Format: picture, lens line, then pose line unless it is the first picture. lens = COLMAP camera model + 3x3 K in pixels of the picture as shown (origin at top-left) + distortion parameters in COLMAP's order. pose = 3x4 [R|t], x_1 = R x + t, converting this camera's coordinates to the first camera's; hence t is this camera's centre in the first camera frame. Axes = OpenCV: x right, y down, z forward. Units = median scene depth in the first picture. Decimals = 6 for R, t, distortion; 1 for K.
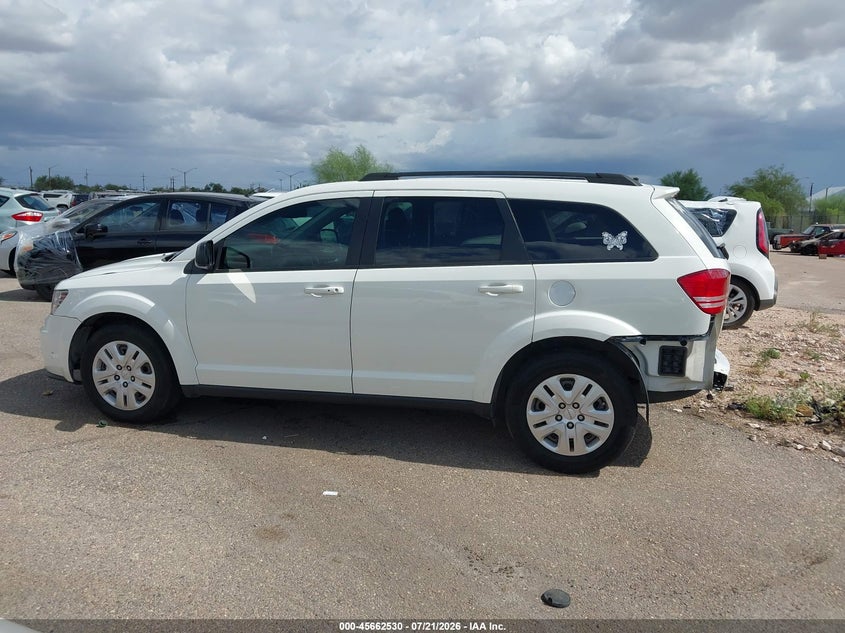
lens RADIAL K [[677.0, 0, 424.4], [0, 677.0, 310.1], [0, 0, 1]] dist [0.046592, -0.076231]
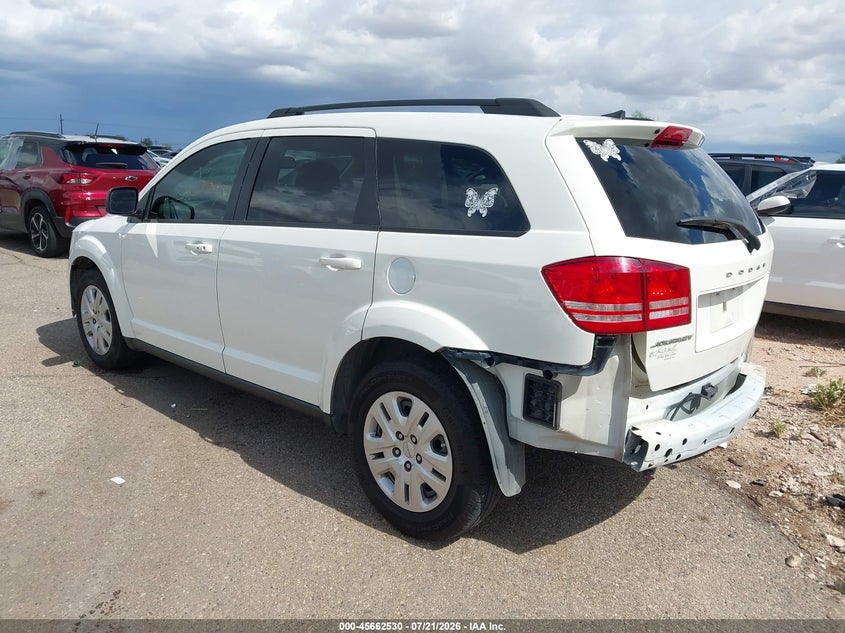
lens RADIAL K [[677.0, 0, 435.4], [0, 677.0, 315.4], [0, 0, 1]] dist [0.046592, -0.076231]
pose [[0.874892, 0.120535, -0.469078, 0.538233], [-0.101381, 0.992657, 0.065984, -0.032002], [0.473587, -0.010173, 0.880688, 0.395462]]
